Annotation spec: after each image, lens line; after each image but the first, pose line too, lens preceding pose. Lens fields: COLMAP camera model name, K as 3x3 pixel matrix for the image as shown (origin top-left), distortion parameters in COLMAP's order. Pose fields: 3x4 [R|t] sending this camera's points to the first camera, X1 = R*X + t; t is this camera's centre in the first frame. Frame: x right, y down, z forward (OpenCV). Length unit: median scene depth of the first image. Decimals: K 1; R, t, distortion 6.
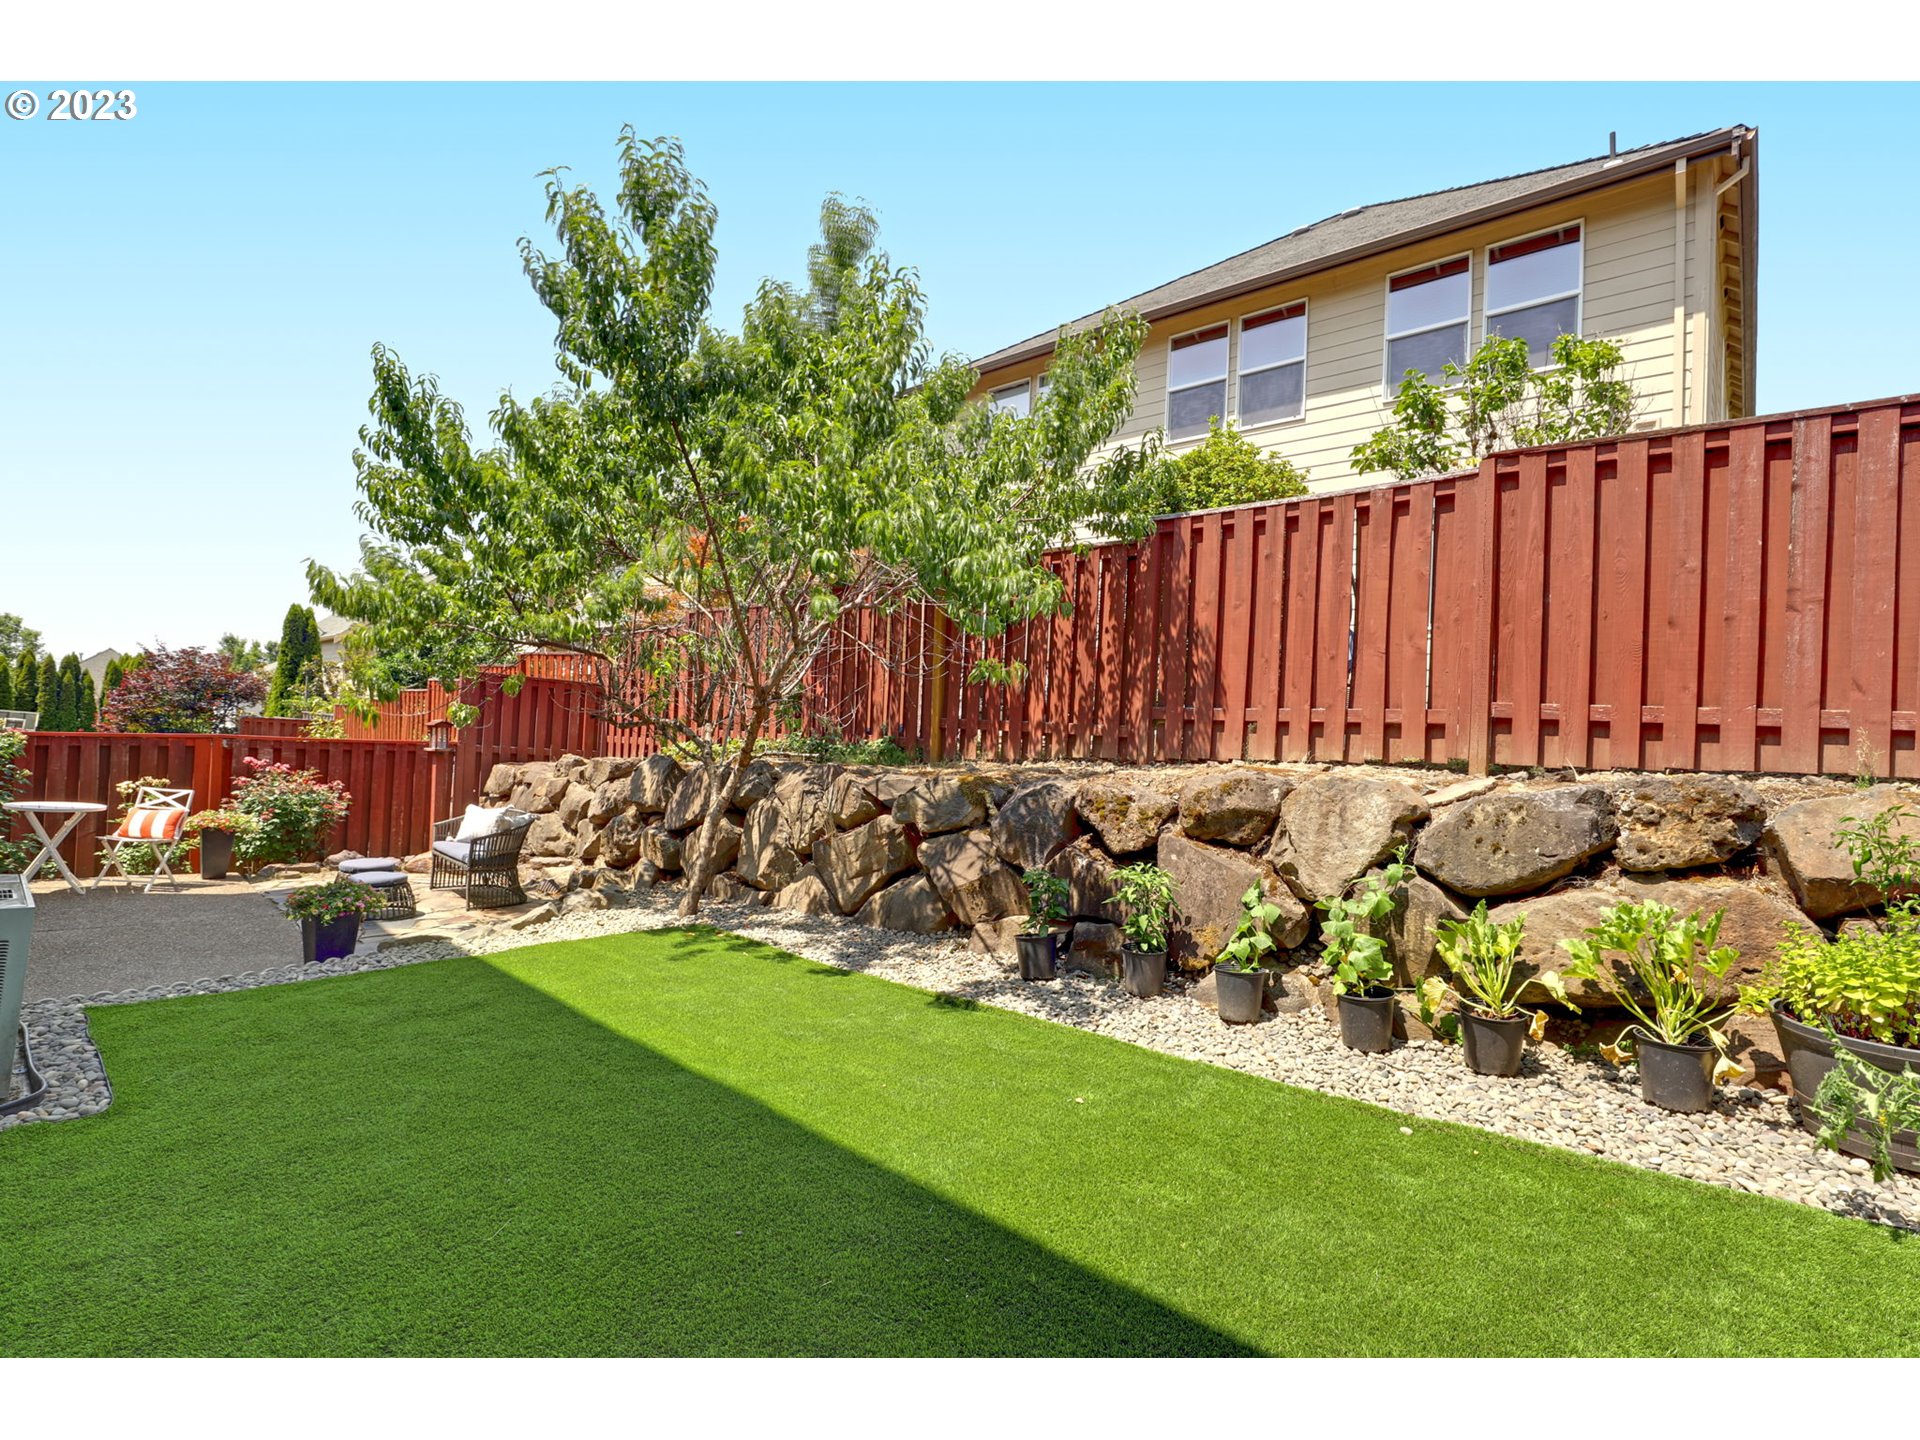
lens RADIAL K [[882.6, 0, 967.5], [0, 882.6, 720.4], [0, 0, 1]] dist [-0.045840, 0.014567]
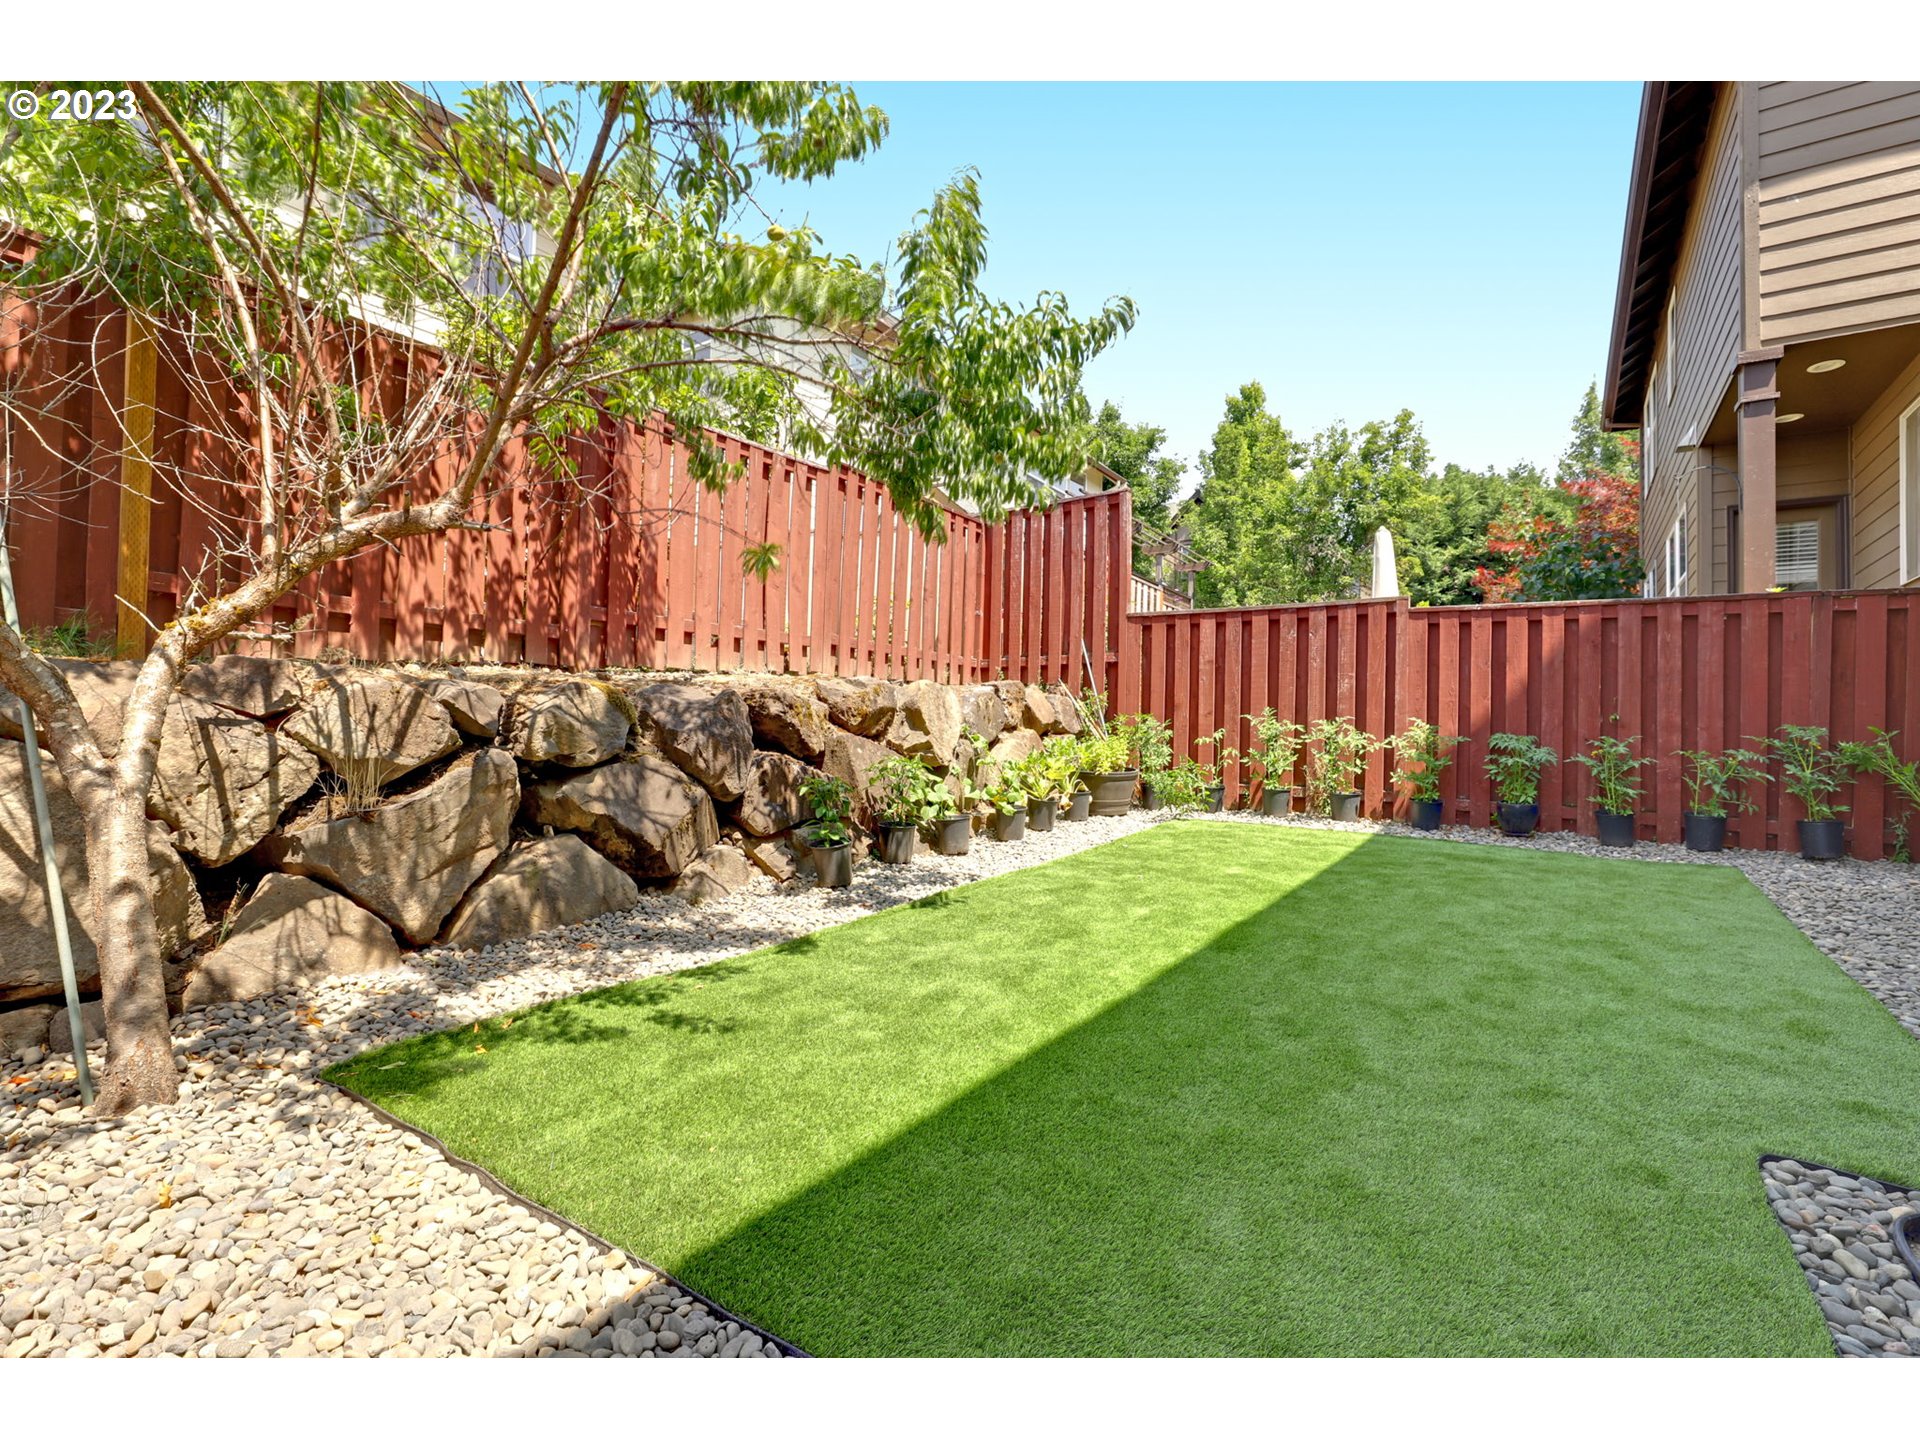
lens RADIAL K [[882.6, 0, 967.5], [0, 882.6, 720.4], [0, 0, 1]] dist [-0.045840, 0.014567]
pose [[-0.140159, -0.032424, 0.989598, -0.489796], [-0.042064, 0.998756, 0.026767, 0.041473], [-0.989235, -0.037875, -0.141349, 0.536802]]
